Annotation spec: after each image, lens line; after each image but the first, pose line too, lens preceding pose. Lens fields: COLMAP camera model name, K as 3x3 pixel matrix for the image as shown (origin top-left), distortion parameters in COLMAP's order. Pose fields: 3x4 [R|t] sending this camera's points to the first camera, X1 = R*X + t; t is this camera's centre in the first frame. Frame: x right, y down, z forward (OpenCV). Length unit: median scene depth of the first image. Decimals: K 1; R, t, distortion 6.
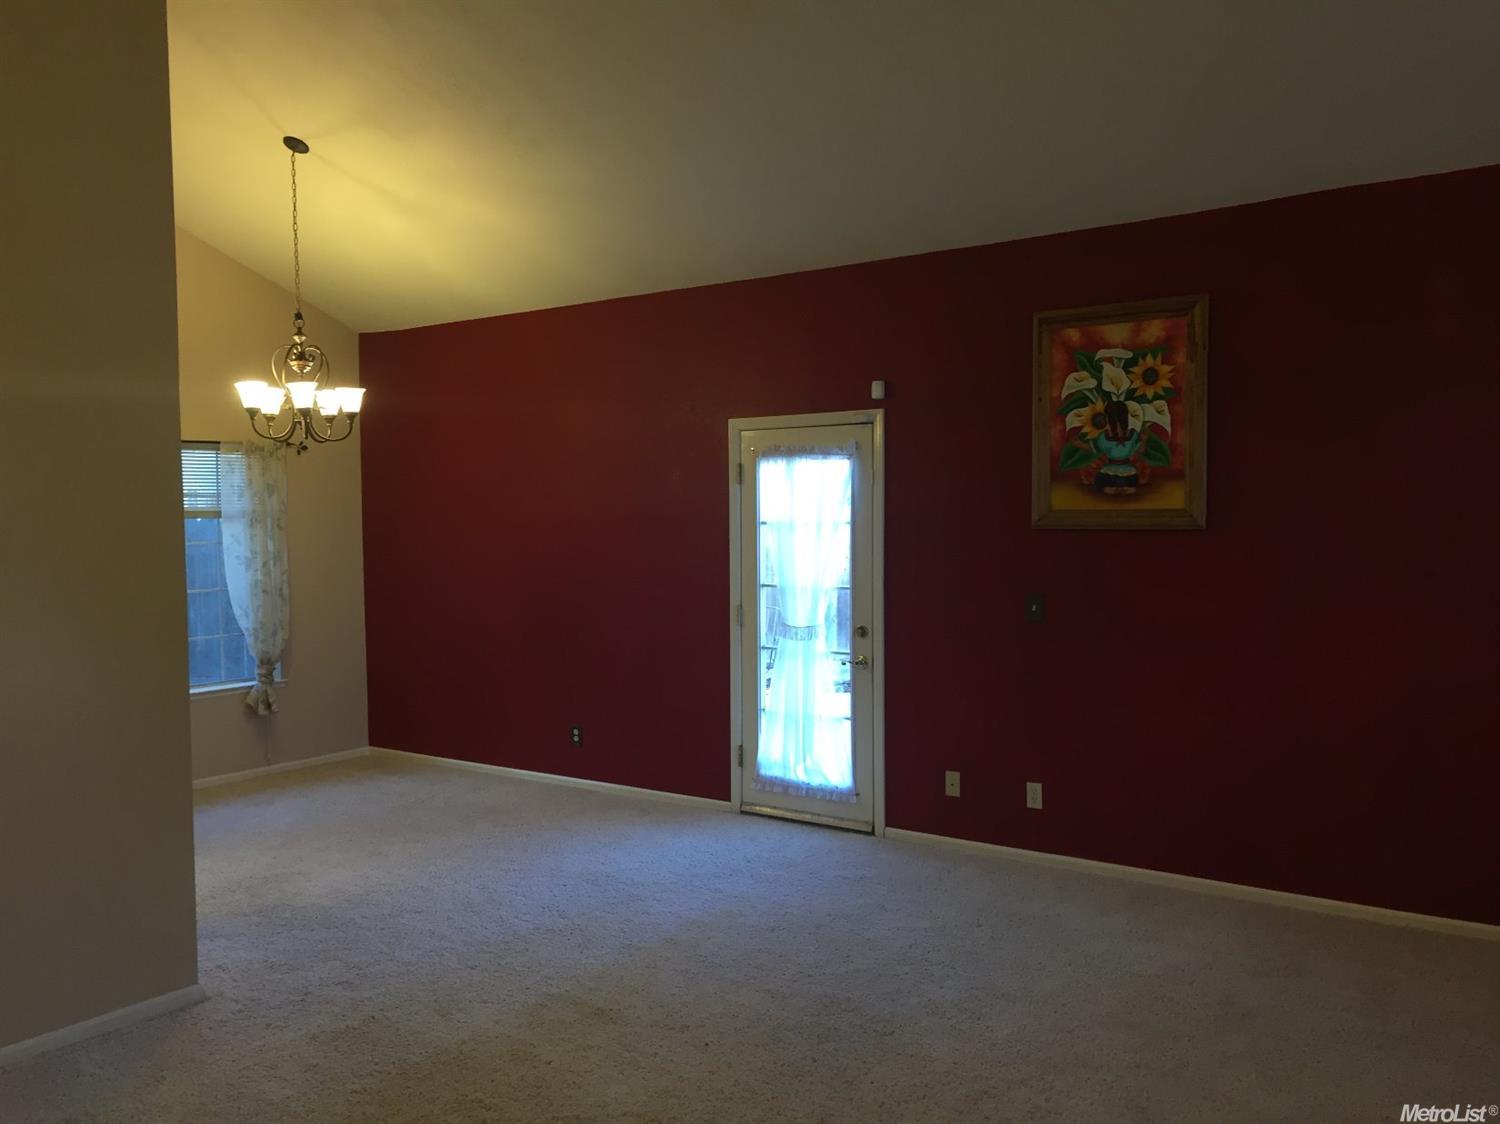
lens RADIAL K [[1281.3, 0, 750.0], [0, 1281.3, 562.0], [0, 0, 1]] dist [0.054619, -0.006820]
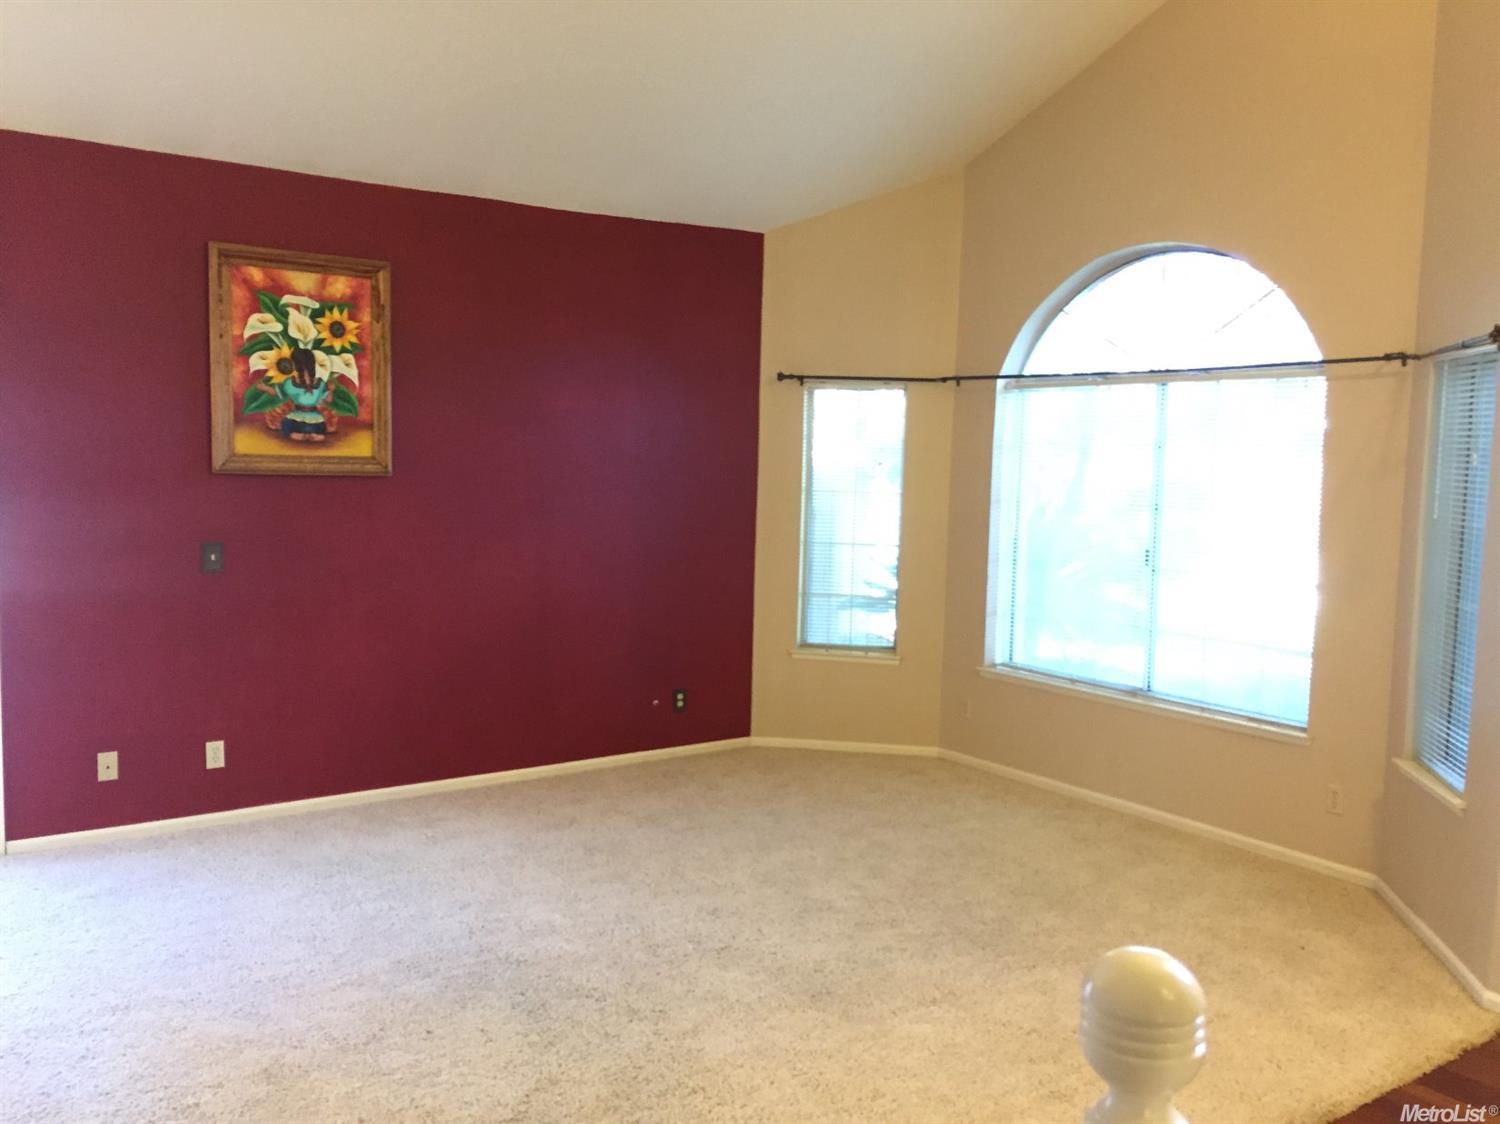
lens RADIAL K [[1281.3, 0, 750.0], [0, 1281.3, 562.0], [0, 0, 1]] dist [0.054619, -0.006820]
pose [[0.281765, -0.069605, 0.956955, -0.606612], [0.009517, 0.997519, 0.069754, -0.024588], [-0.959436, -0.010547, 0.281728, 0.372237]]
